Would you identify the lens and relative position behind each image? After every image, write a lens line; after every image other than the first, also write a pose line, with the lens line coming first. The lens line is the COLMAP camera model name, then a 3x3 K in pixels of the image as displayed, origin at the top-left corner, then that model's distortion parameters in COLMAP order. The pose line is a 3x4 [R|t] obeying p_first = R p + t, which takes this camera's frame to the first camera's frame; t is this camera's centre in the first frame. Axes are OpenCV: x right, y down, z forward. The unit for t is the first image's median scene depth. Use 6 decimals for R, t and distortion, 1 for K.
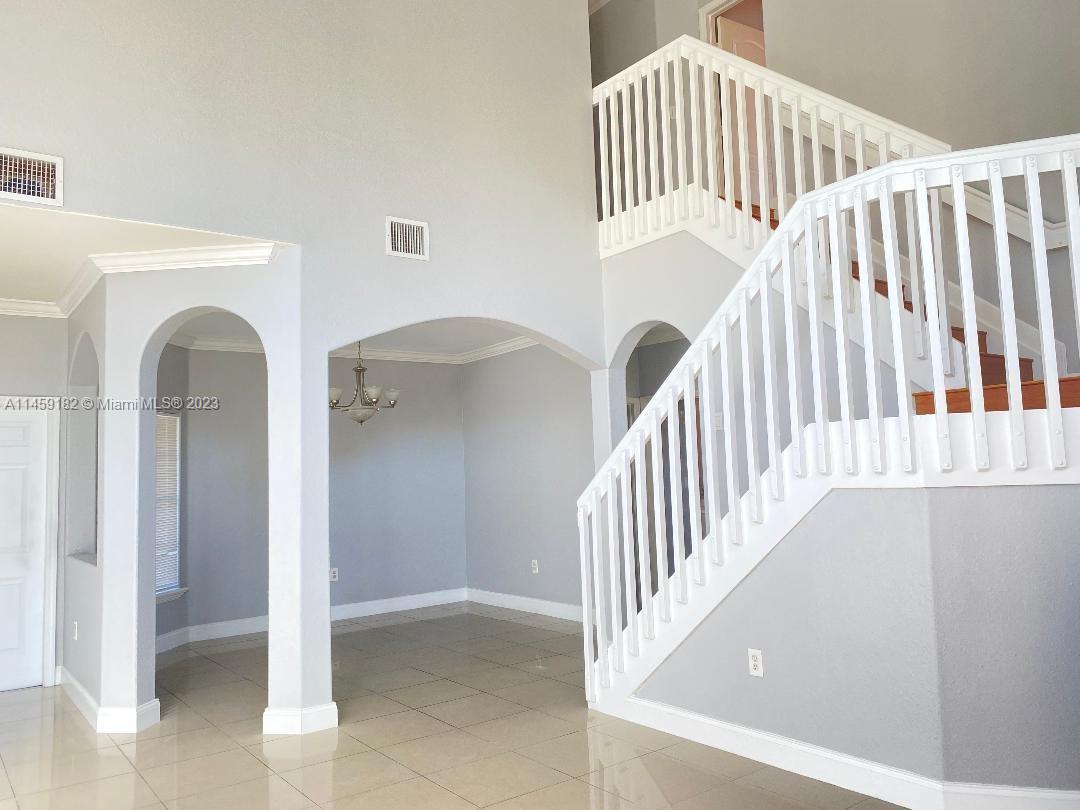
lens RADIAL K [[818.9, 0, 551.4], [0, 818.9, 408.8], [0, 0, 1]] dist [0.002652, 0.000569]
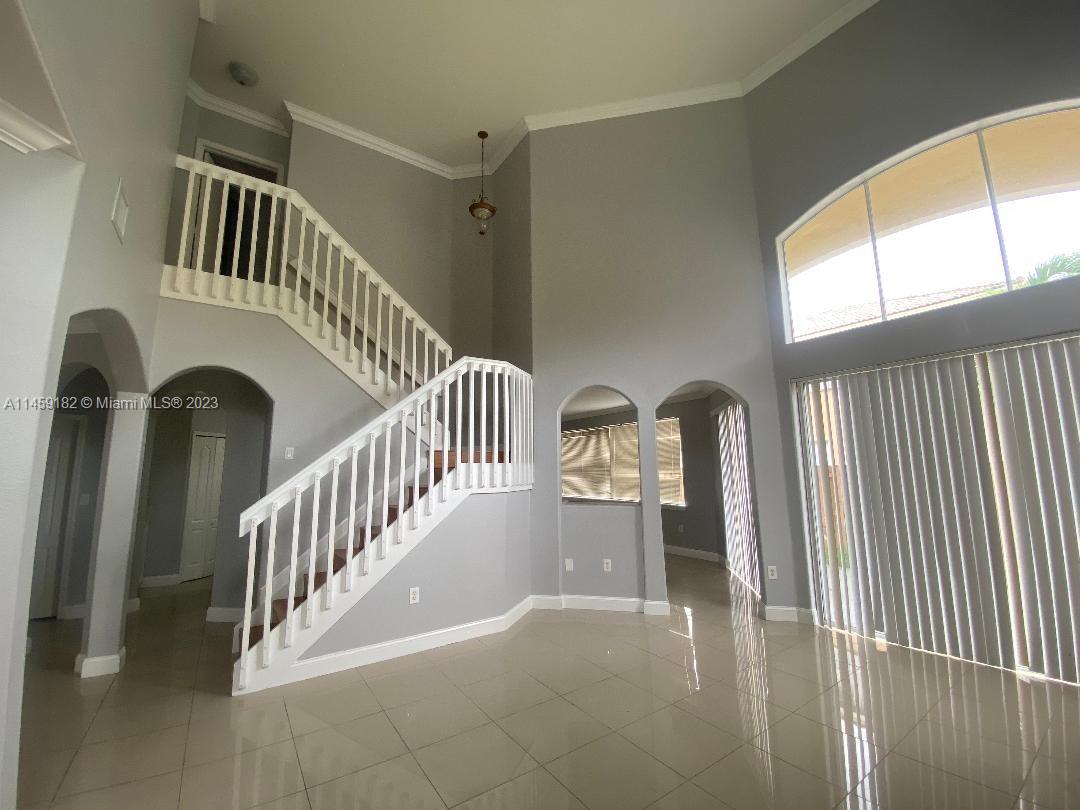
lens RADIAL K [[438.9, 0, 540.0], [0, 438.9, 405.0], [0, 0, 1]] dist [0.021214, -0.023659]
pose [[0.043245, 0.186746, 0.981456, -0.600593], [-0.067962, 0.980649, -0.183598, 0.048234], [-0.996750, -0.058762, 0.055100, 0.553927]]
